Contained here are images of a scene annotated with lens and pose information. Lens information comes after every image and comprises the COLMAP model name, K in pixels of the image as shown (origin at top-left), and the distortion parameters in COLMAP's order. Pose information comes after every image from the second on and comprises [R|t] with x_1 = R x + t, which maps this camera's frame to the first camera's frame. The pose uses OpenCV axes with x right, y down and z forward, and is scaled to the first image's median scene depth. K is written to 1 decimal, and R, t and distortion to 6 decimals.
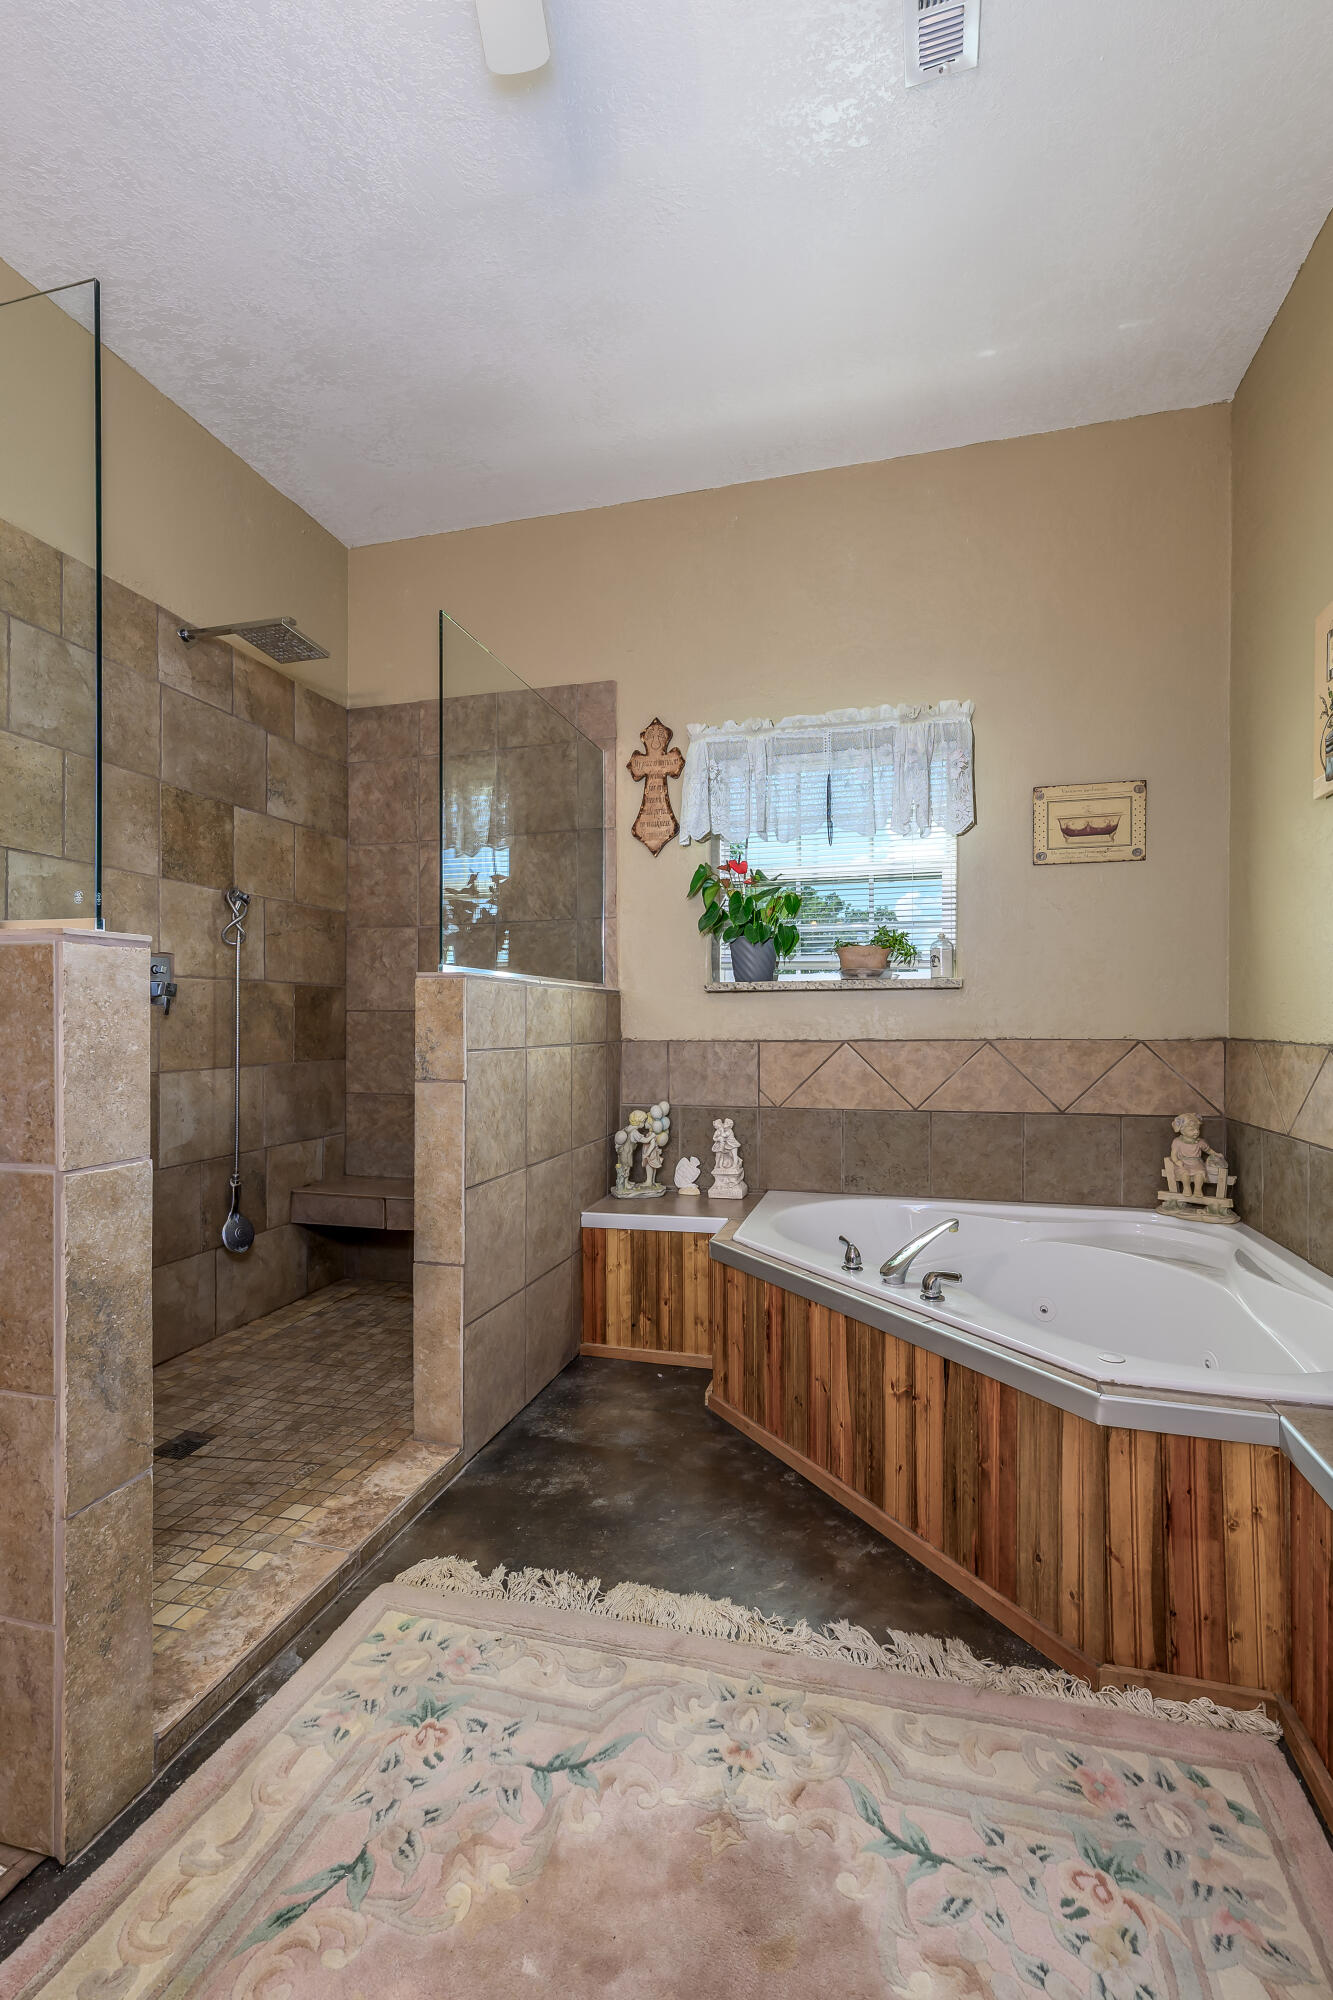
lens RADIAL K [[862.2, 0, 678.4], [0, 862.2, 1014.8], [0, 0, 1]] dist [0.008883, -0.000209]
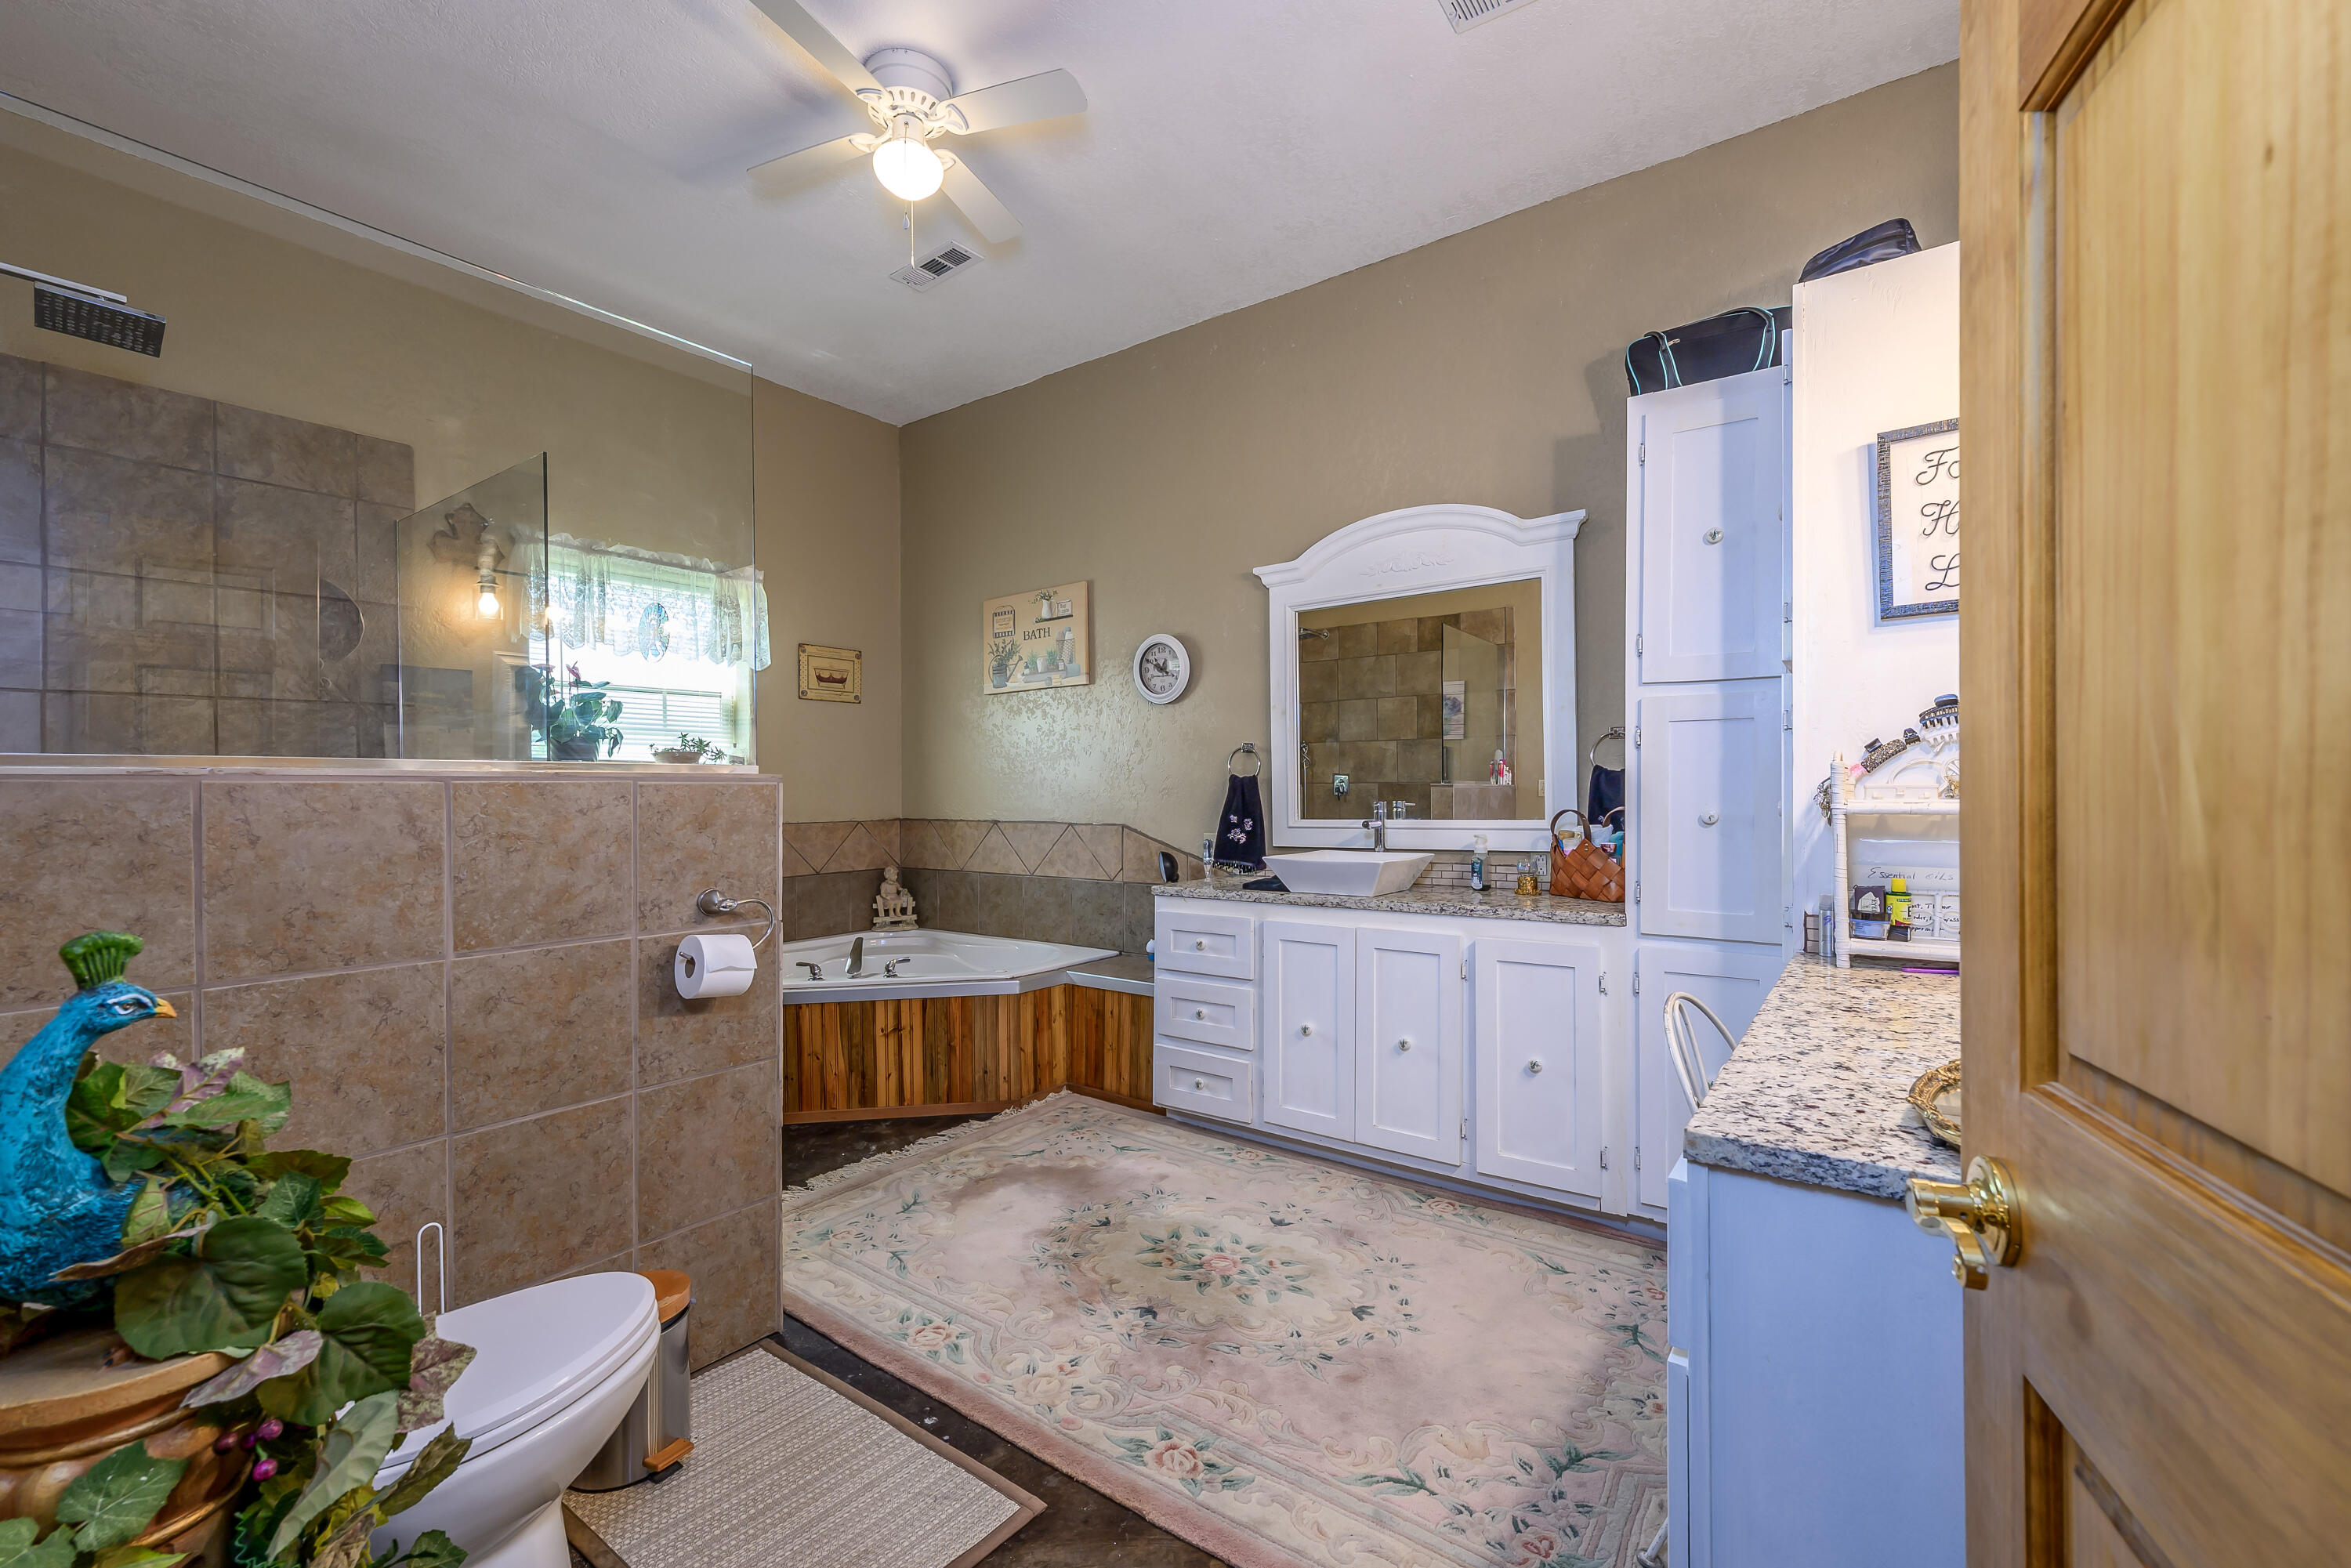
lens RADIAL K [[1013.4, 0, 1157.5], [0, 1013.4, 793.0], [0, 0, 1]] dist [0.008883, -0.000209]
pose [[0.383831, -0.005653, 0.923386, -0.982361], [0.000898, 0.999983, 0.005749, -0.032978], [-0.923403, -0.001378, 0.383830, -0.184306]]
